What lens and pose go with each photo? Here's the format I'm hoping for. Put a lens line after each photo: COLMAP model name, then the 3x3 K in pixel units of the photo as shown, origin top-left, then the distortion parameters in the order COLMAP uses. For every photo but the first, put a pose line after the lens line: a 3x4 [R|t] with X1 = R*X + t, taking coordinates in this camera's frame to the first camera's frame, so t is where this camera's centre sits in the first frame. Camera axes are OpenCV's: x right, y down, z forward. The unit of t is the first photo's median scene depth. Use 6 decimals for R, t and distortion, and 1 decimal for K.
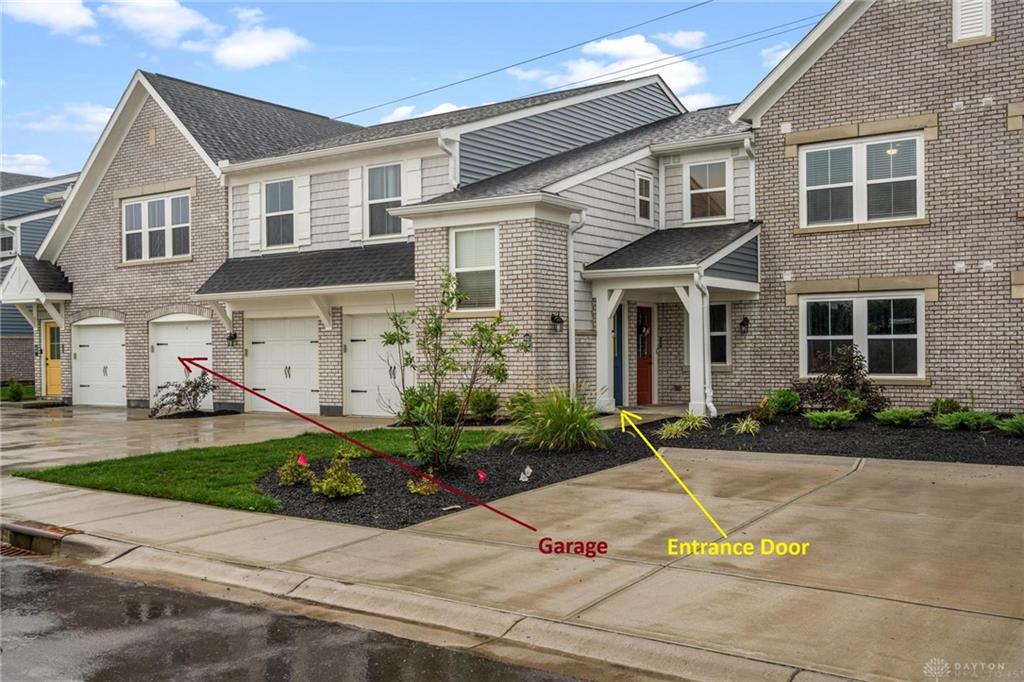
lens RADIAL K [[1005.9, 0, 510.7], [0, 1005.9, 345.4], [0, 0, 1]] dist [-0.015166, 0.000000]
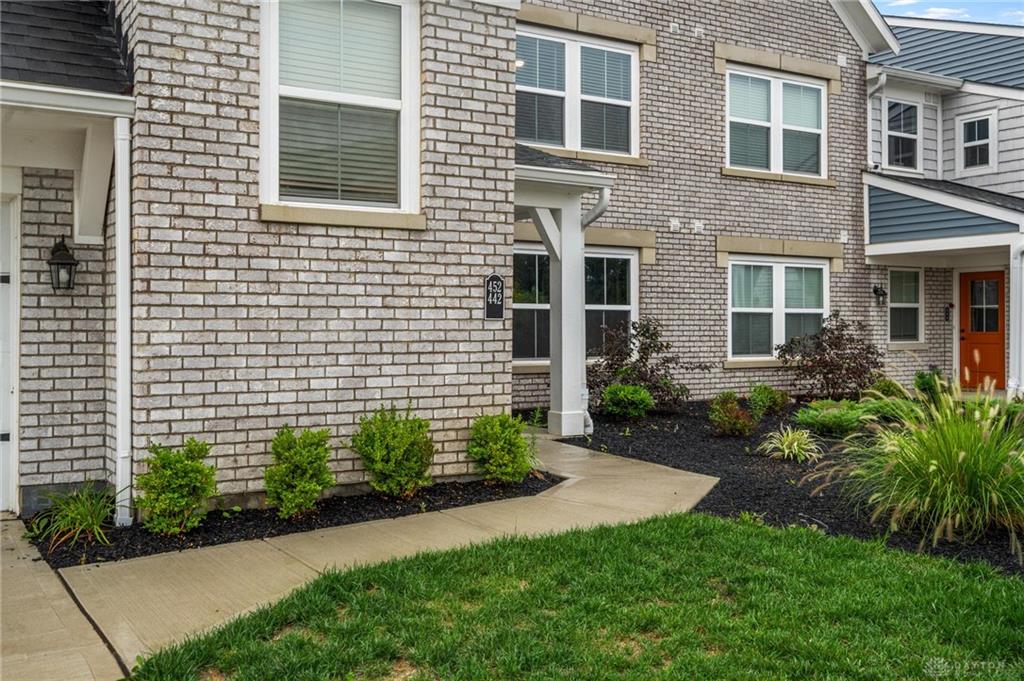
lens RADIAL K [[1005.9, 0, 511.0], [0, 1005.9, 332.4], [0, 0, 1]] dist [-0.015166, 0.000000]
pose [[0.392799, 0.004573, 0.919613, -0.363666], [-0.008097, 0.999966, -0.001514, 0.012527], [-0.919589, -0.006851, 0.392823, 0.806309]]
